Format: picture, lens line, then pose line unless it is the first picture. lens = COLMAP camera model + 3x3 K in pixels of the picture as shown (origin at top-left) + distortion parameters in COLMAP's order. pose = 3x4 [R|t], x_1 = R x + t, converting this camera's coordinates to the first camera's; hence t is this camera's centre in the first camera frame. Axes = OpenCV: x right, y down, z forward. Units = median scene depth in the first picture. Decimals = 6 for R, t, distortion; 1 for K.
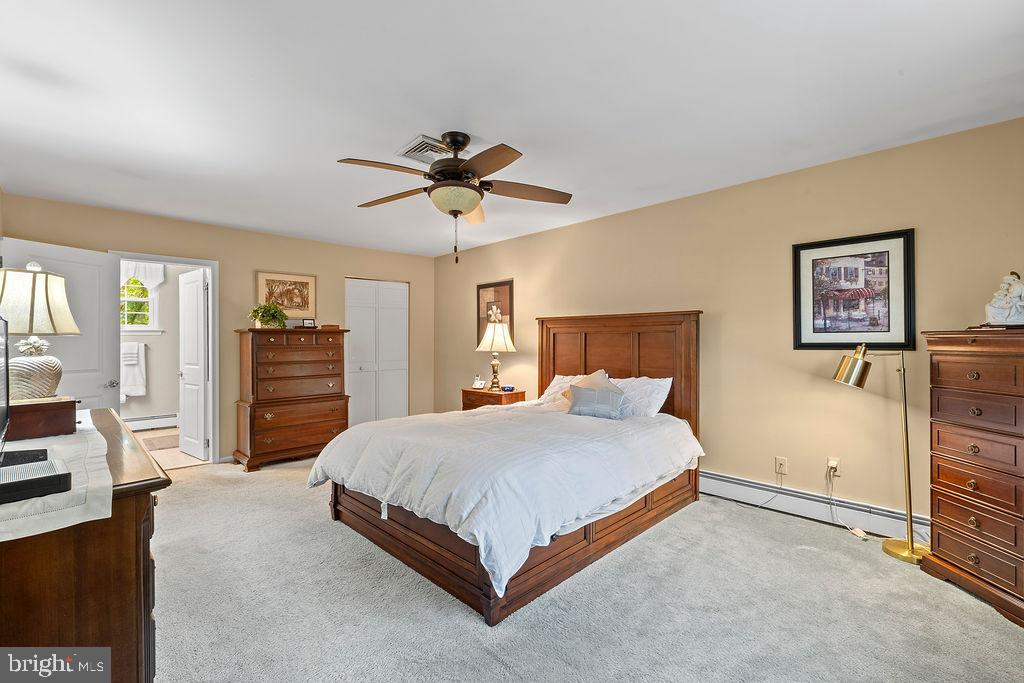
lens RADIAL K [[440.1, 0, 503.4], [0, 440.1, 337.4], [0, 0, 1]] dist [0.004629, 0.000031]
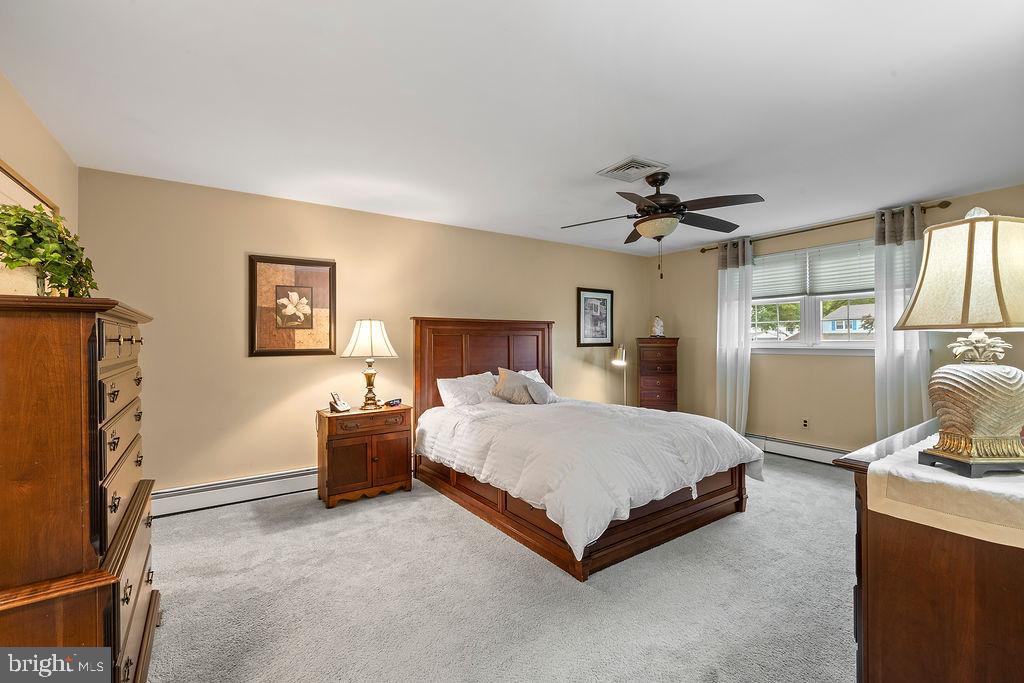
lens RADIAL K [[440.1, 0, 508.0], [0, 440.1, 342.4], [0, 0, 1]] dist [0.004629, 0.000031]
pose [[0.170340, 0.006590, 0.985363, -1.105305], [0.004413, 0.999963, -0.007451, 0.020283], [-0.985375, 0.005618, 0.170305, 0.970602]]
